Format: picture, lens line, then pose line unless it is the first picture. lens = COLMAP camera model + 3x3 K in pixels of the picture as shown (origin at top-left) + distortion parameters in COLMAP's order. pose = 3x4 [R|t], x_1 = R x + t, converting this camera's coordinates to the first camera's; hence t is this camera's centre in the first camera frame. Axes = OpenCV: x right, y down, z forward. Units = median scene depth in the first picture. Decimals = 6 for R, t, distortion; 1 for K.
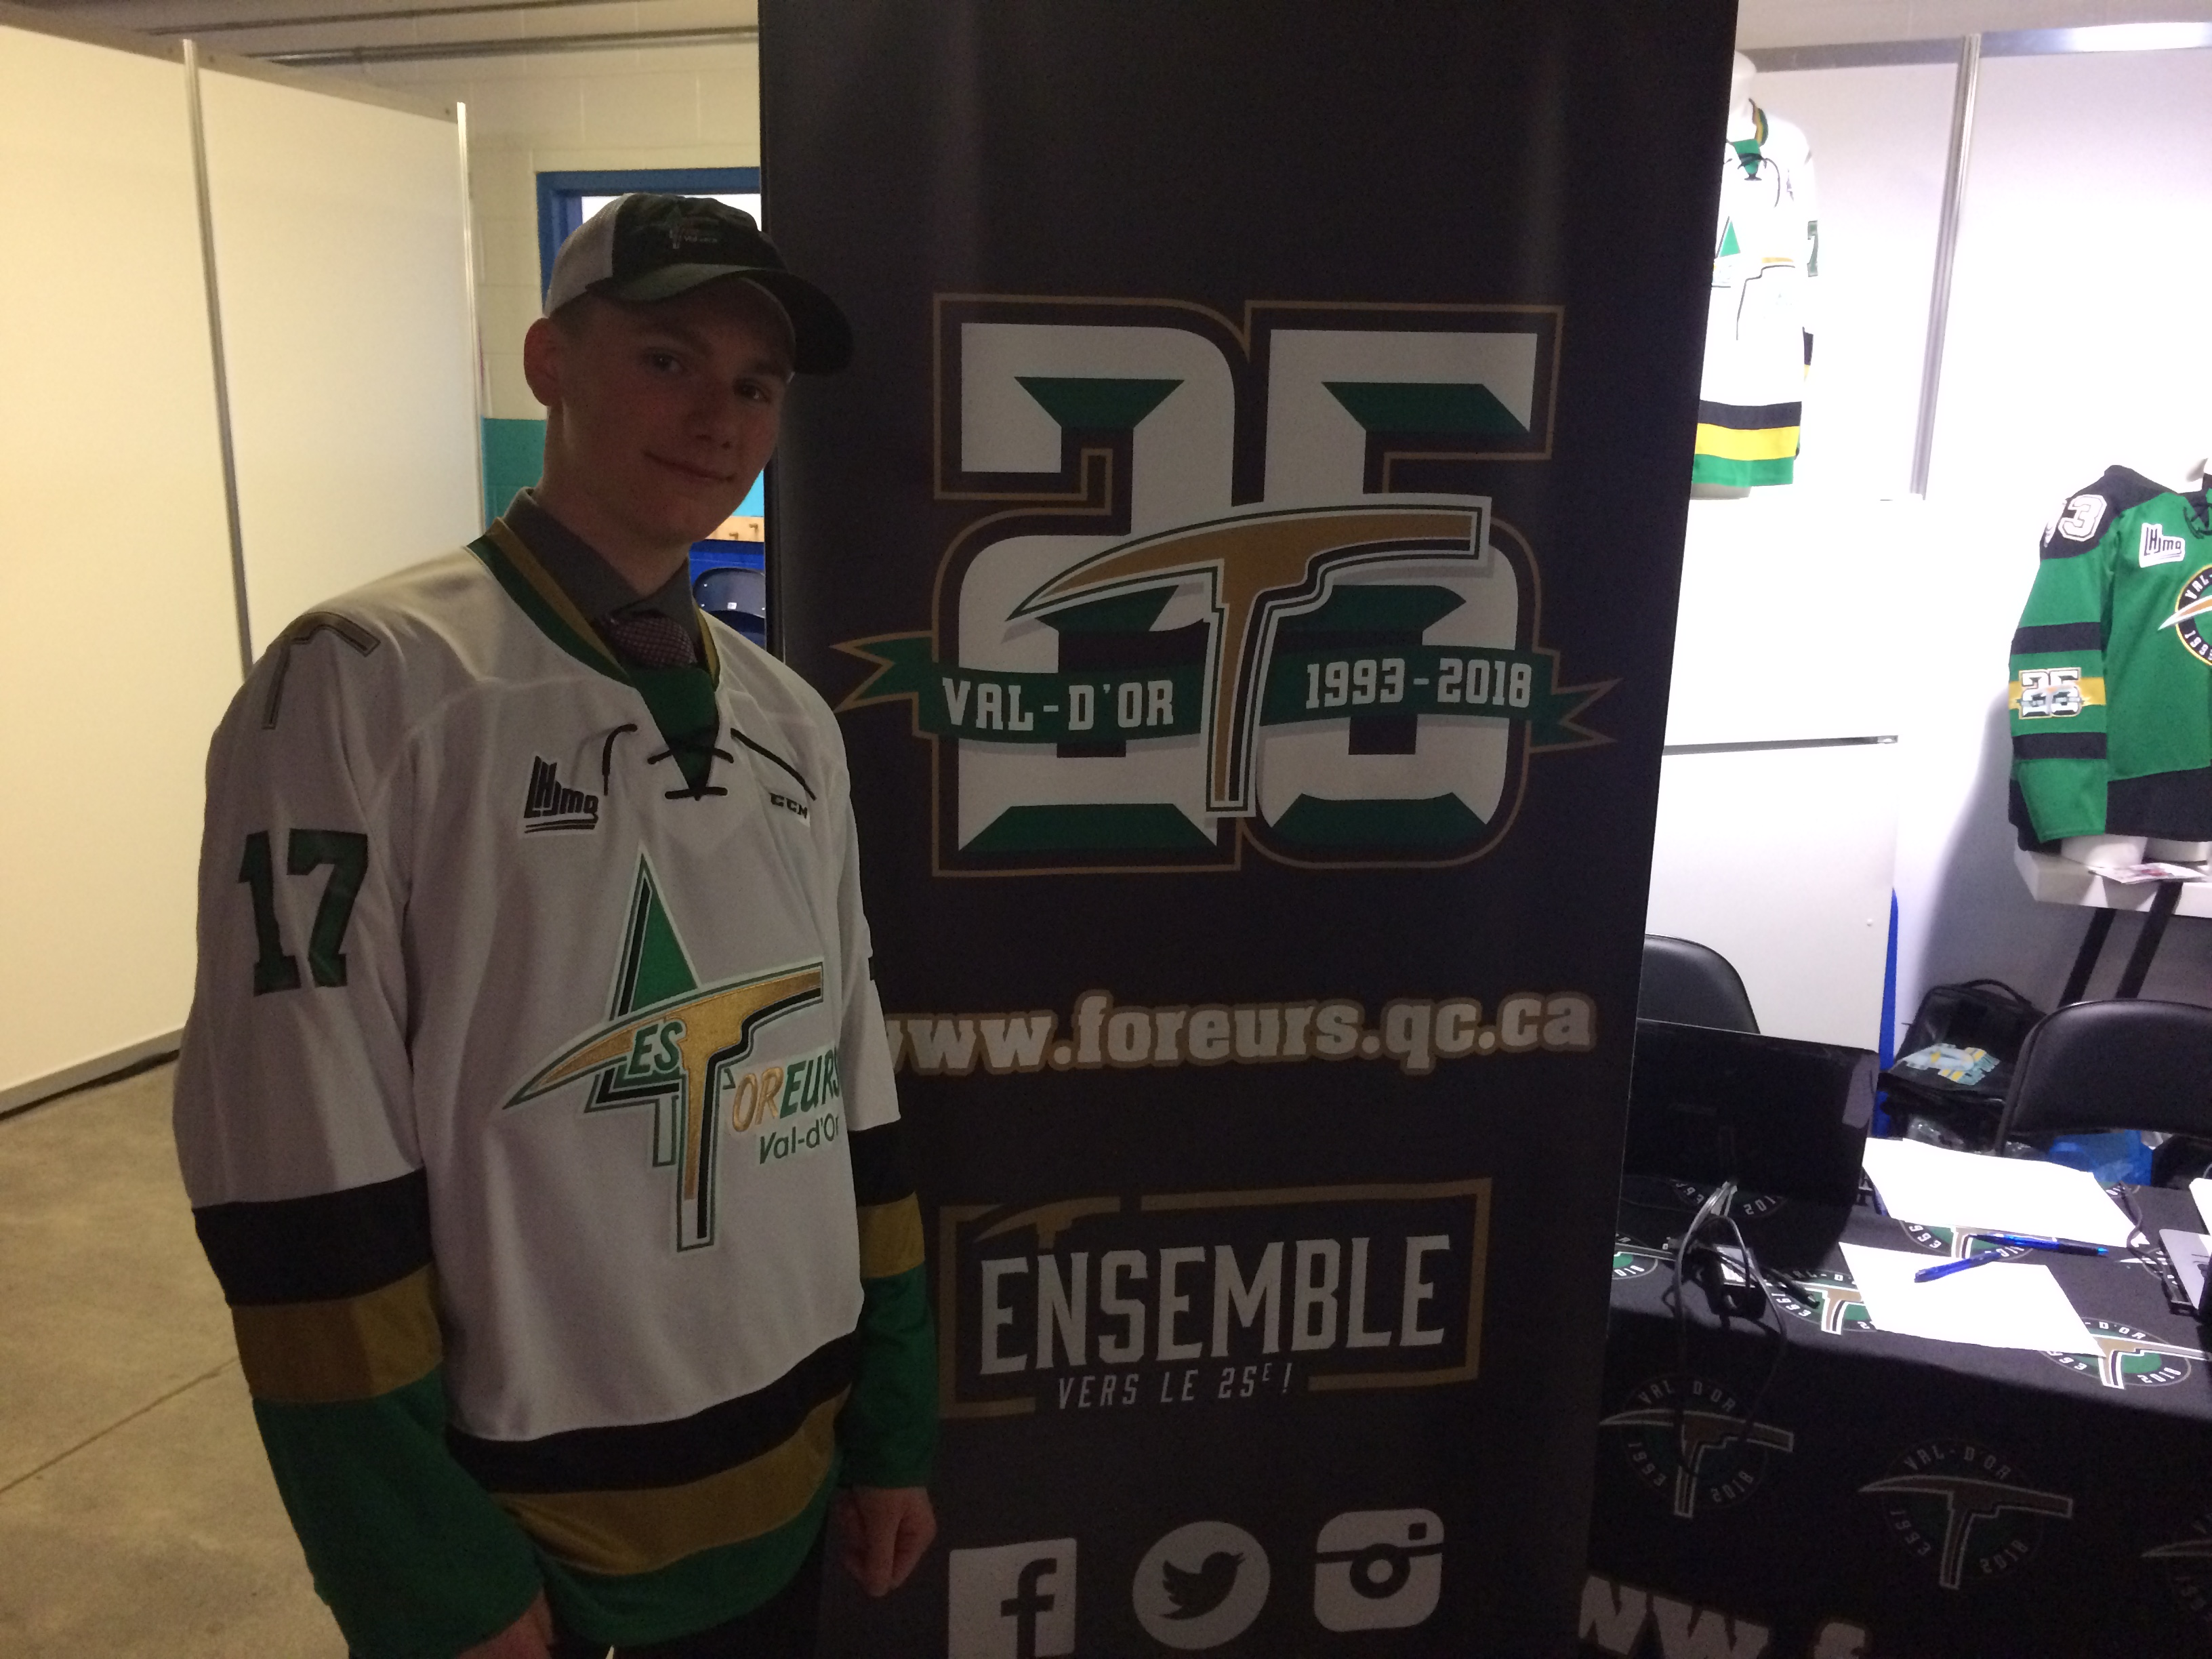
lens RADIAL K [[1864.0, 0, 1106.0], [0, 1864.0, 829.5], [0, 0, 1]] dist [0.068114, -0.070770]
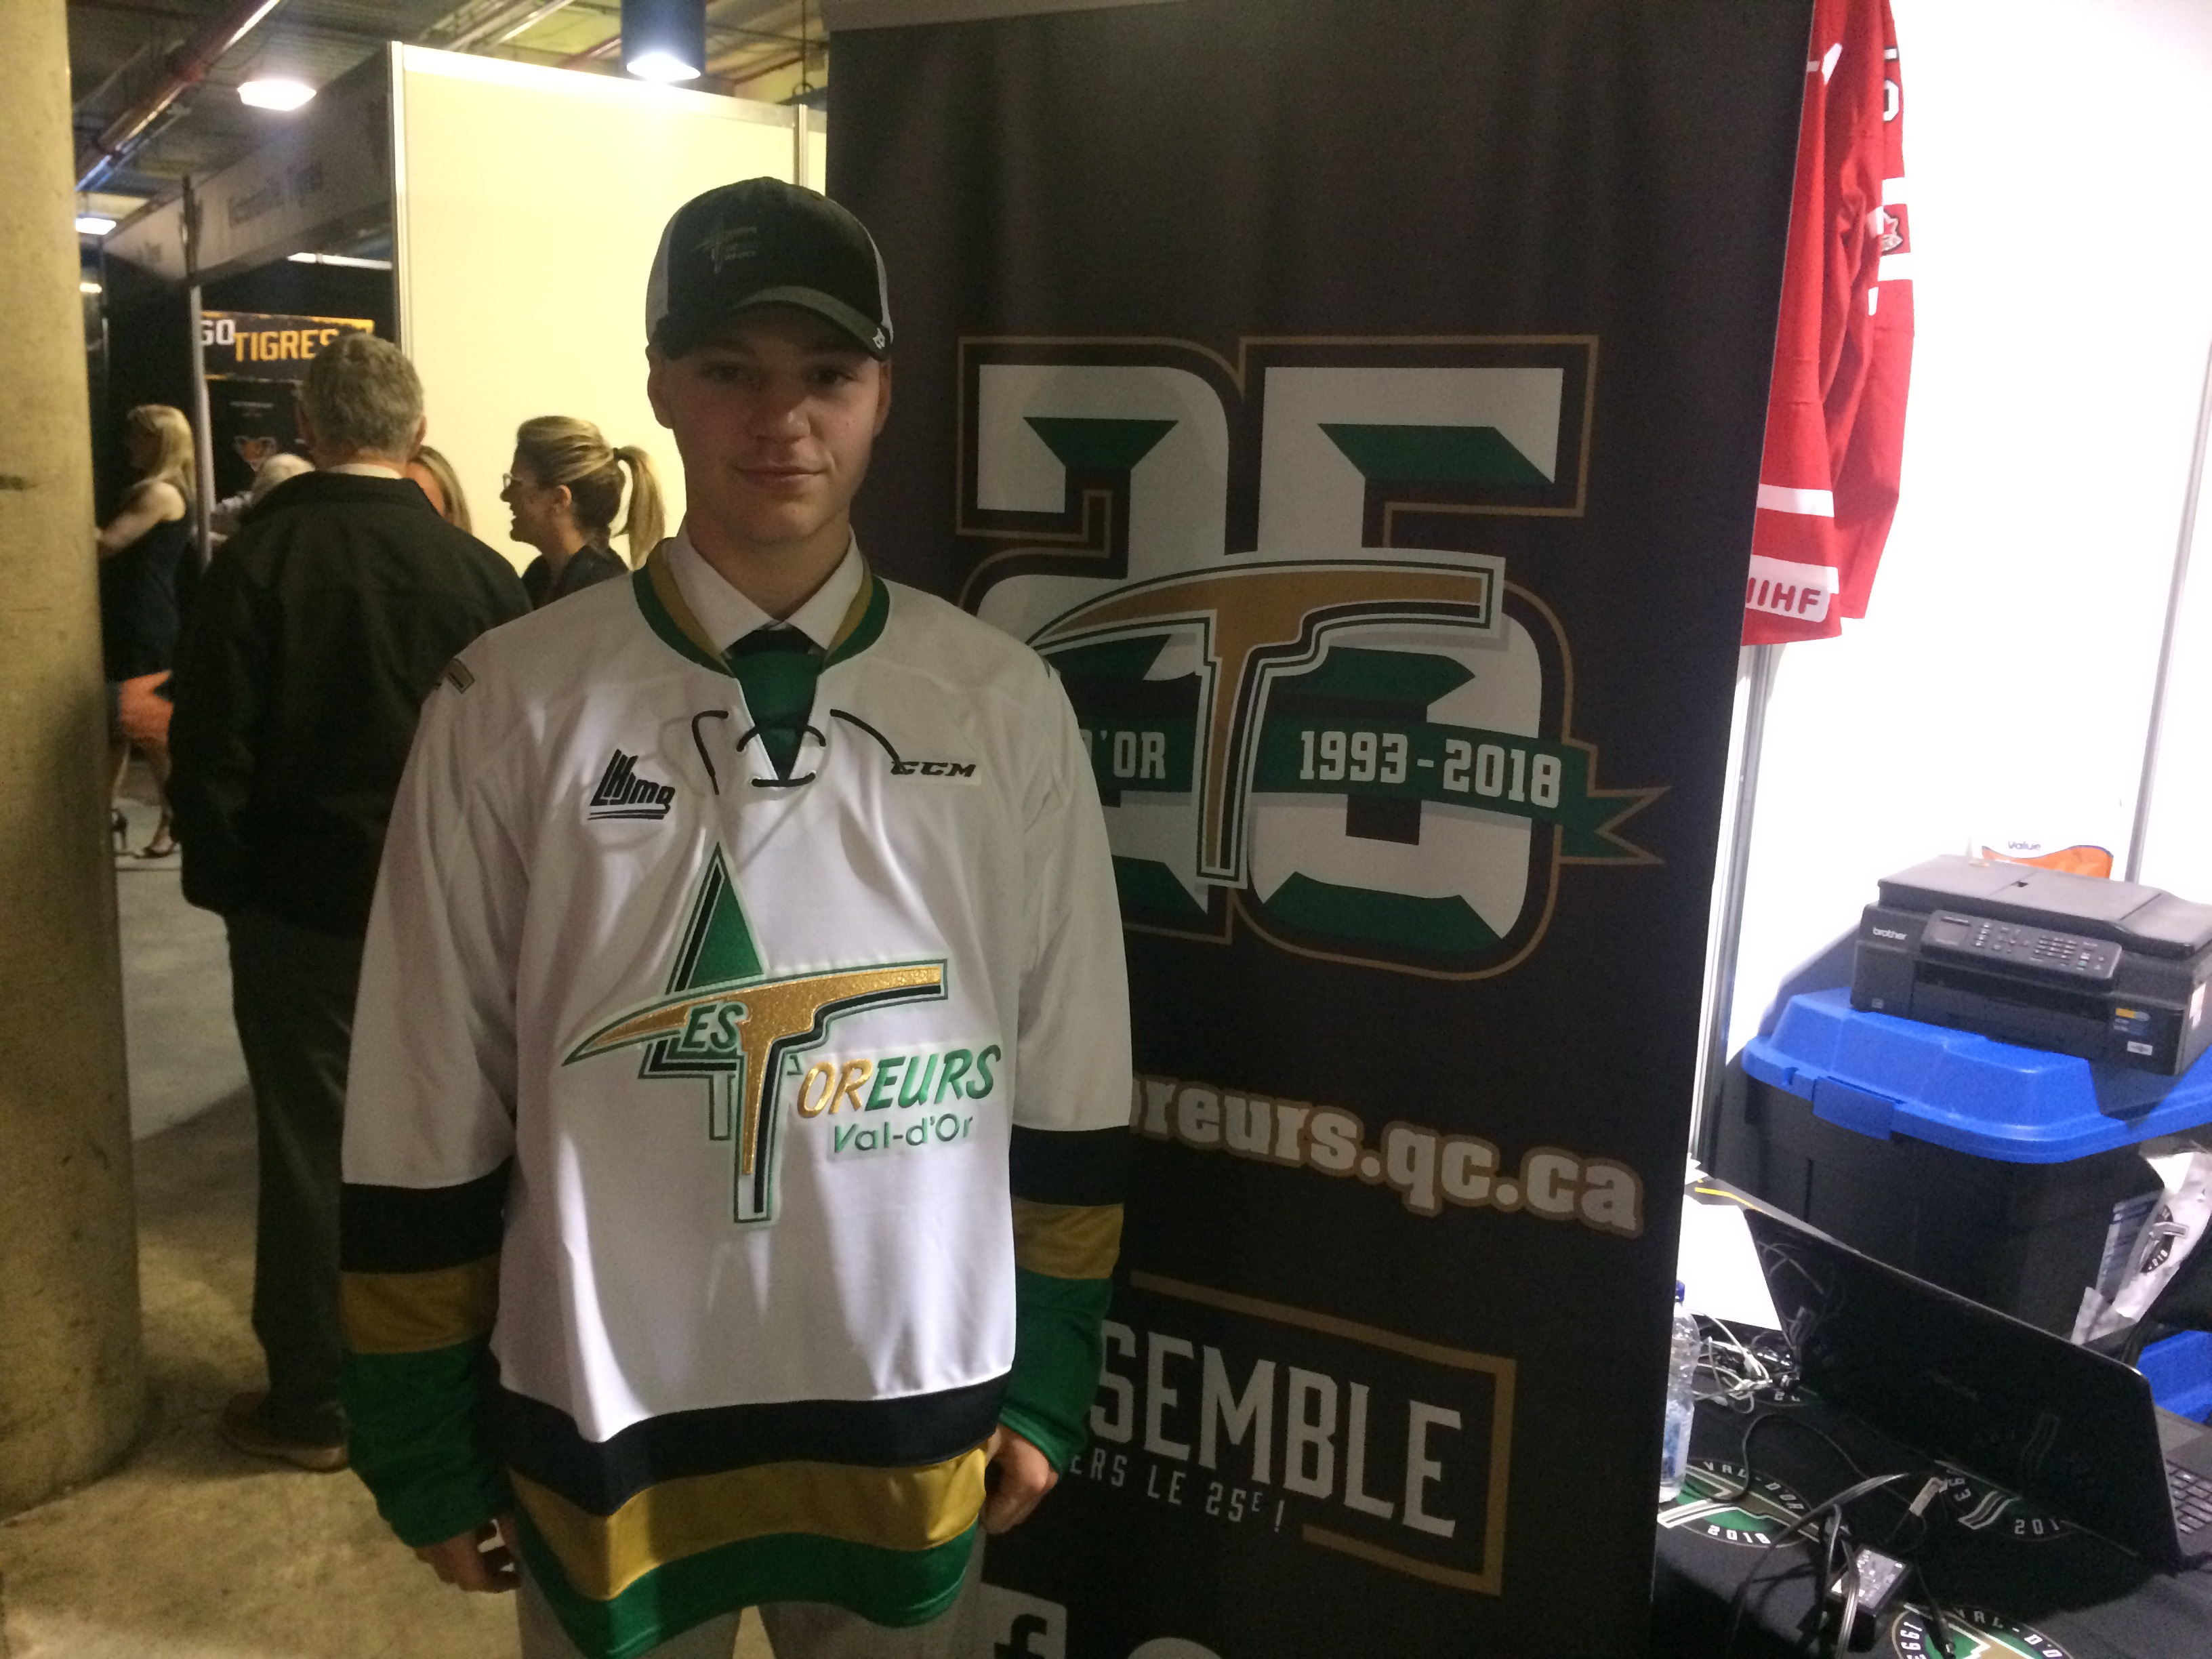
lens RADIAL K [[1864.0, 0, 1106.0], [0, 1864.0, 829.5], [0, 0, 1]] dist [0.068114, -0.070770]
pose [[0.821066, 0.124198, -0.557159, 0.540375], [-0.145638, 0.989320, 0.005910, -0.031842], [0.551942, 0.076291, 0.830385, 0.190804]]
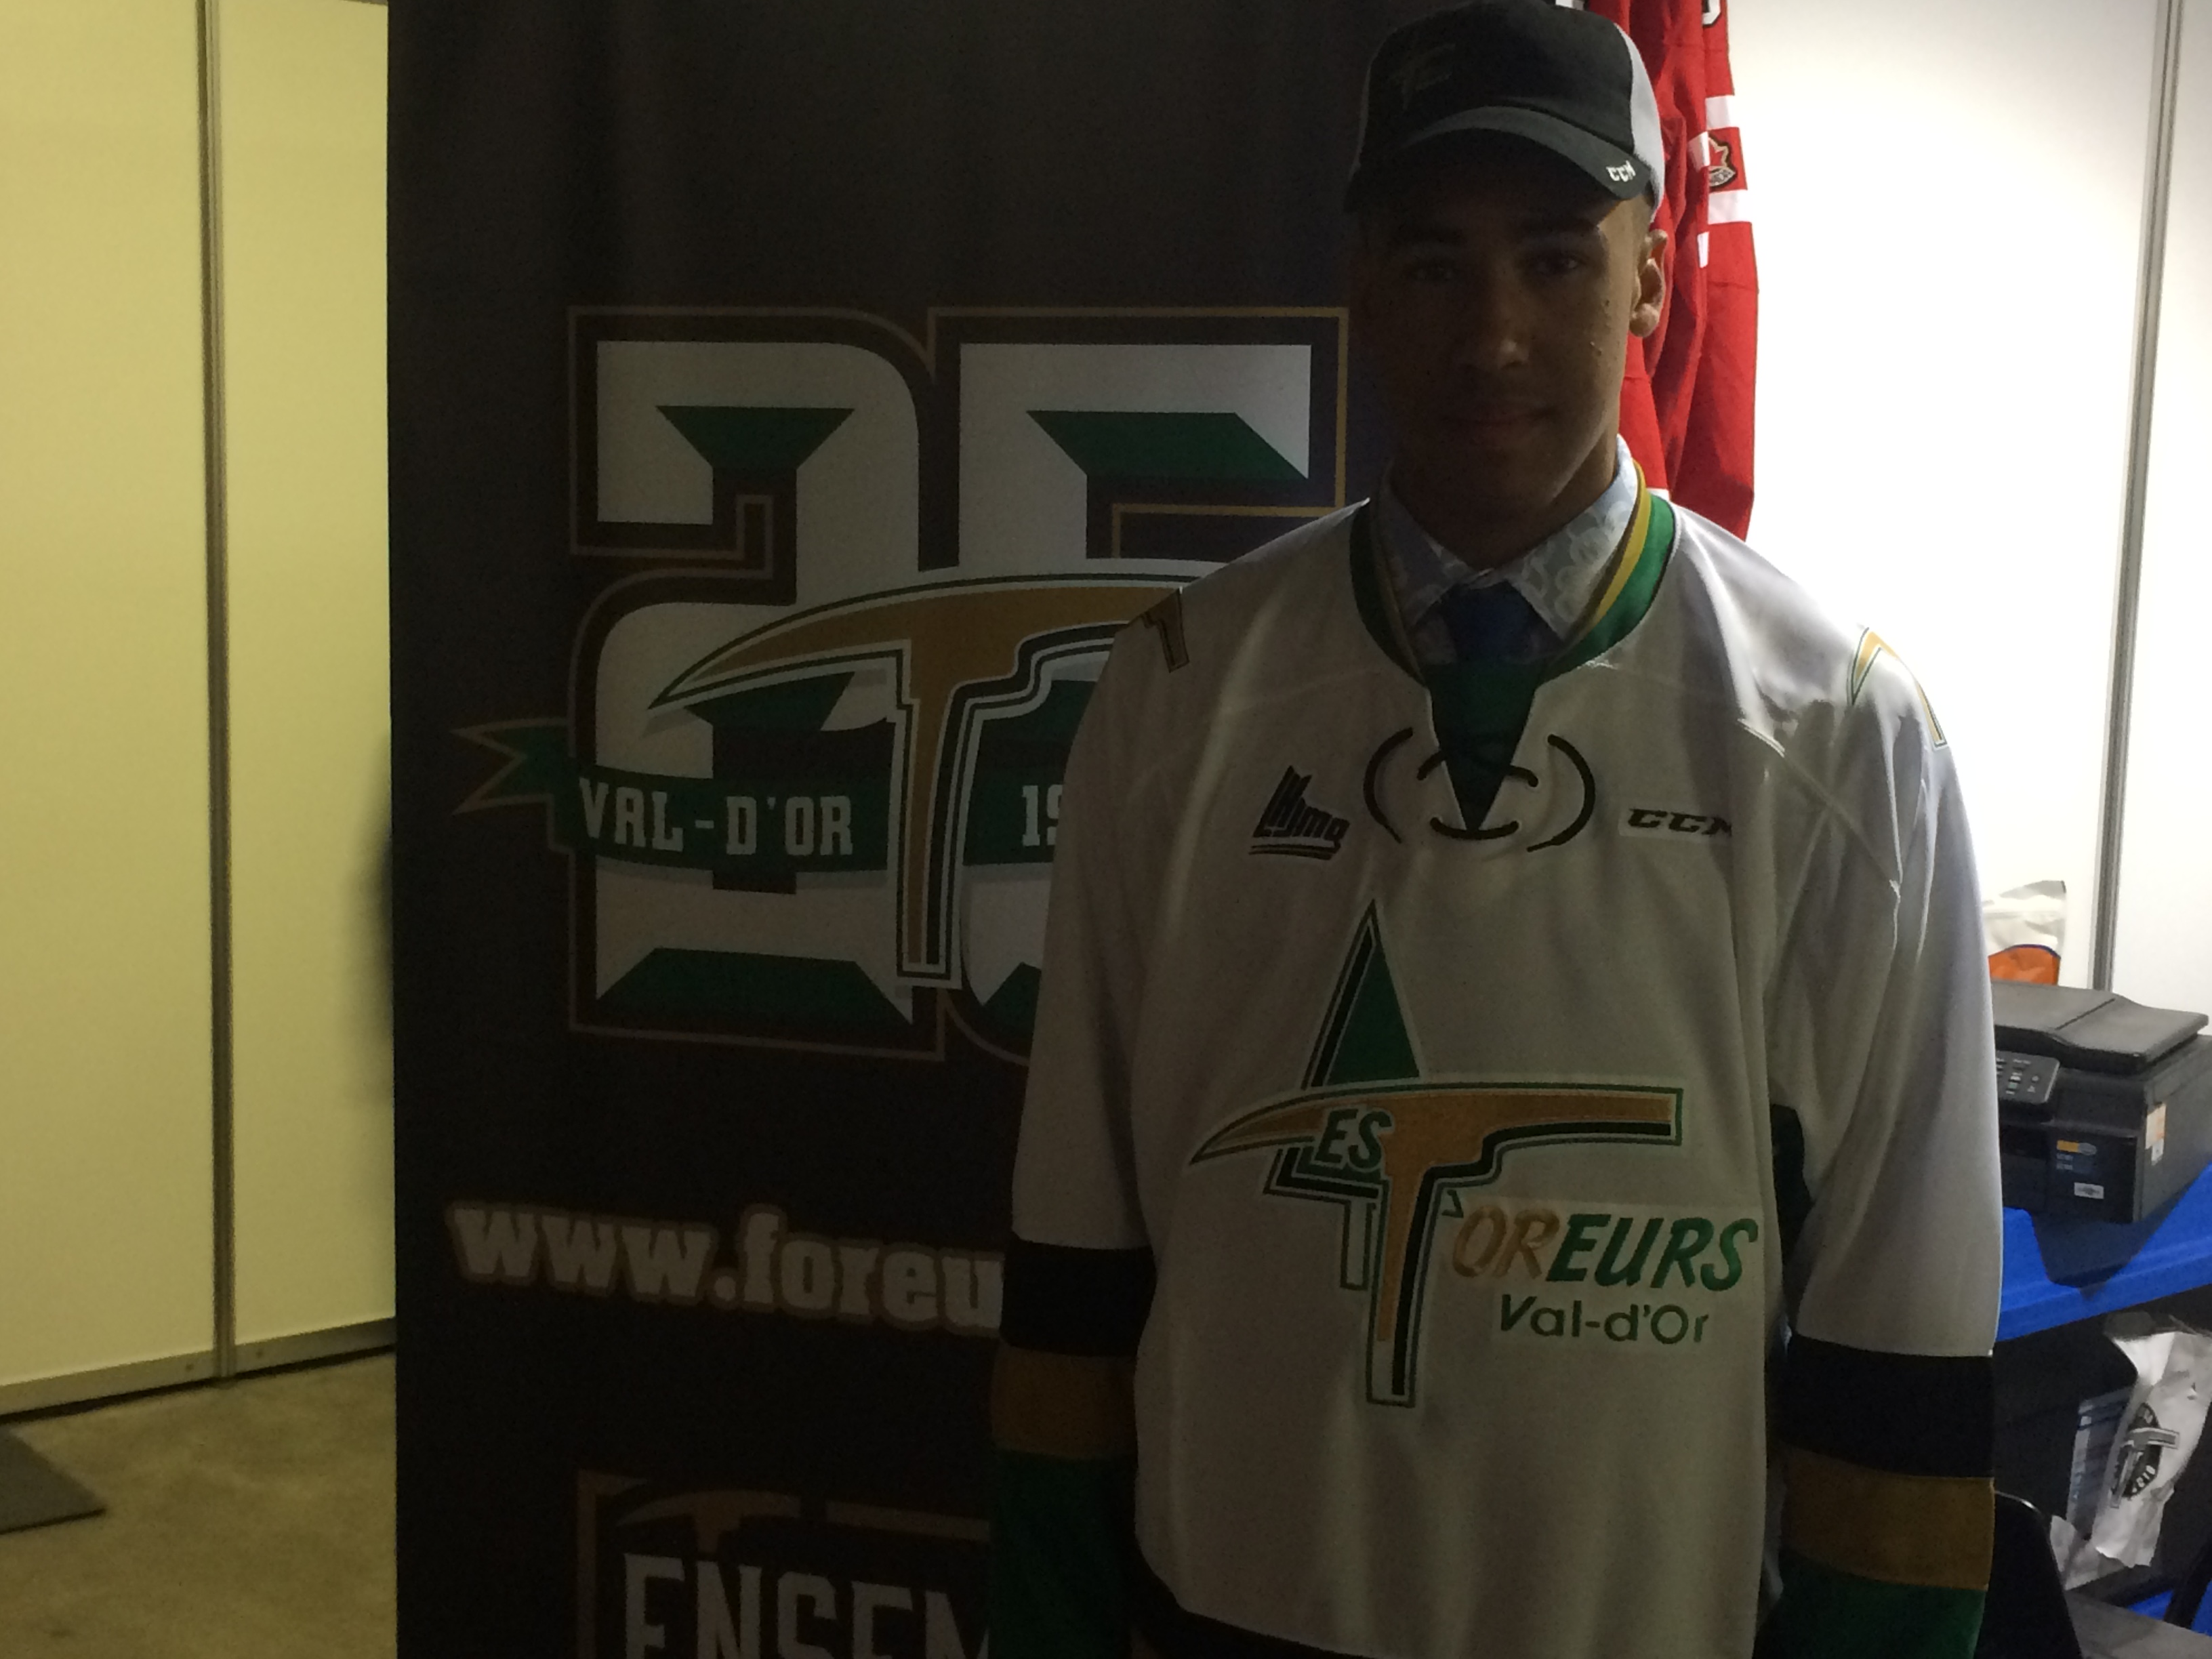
lens RADIAL K [[3056.9, 0, 1106.0], [0, 3056.9, 829.5], [0, 0, 1]] dist [0.039175, 0.044932]
pose [[0.898047, 0.052939, -0.436702, 0.661269], [-0.101295, 0.990941, -0.088180, 0.031715], [0.428077, 0.123426, 0.895274, -0.064808]]
